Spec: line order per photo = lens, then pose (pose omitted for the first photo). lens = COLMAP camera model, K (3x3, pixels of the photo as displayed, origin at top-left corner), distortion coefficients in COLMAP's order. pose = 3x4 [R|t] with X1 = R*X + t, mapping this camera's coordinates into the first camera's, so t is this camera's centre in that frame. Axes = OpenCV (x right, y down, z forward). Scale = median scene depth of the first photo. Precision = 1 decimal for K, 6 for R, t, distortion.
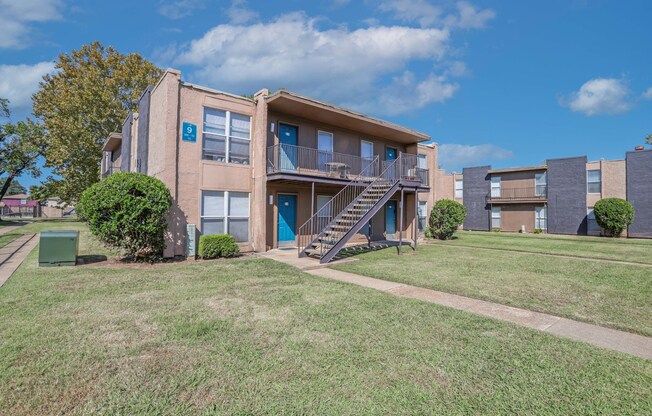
lens RADIAL K [[323.7, 0, 326.0], [0, 323.7, 208.0], [0, 0, 1]] dist [-0.080701, 0.039033]
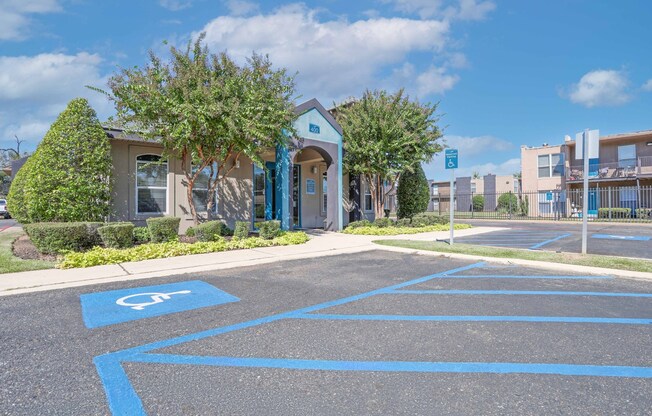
lens RADIAL K [[323.7, 0, 326.0], [0, 323.7, 208.0], [0, 0, 1]] dist [-0.080701, 0.039033]
pose [[0.999691, -0.020212, -0.014468, -0.231482], [0.020551, 0.999509, 0.023640, -0.021063], [0.013983, -0.023930, 0.999616, -1.694897]]
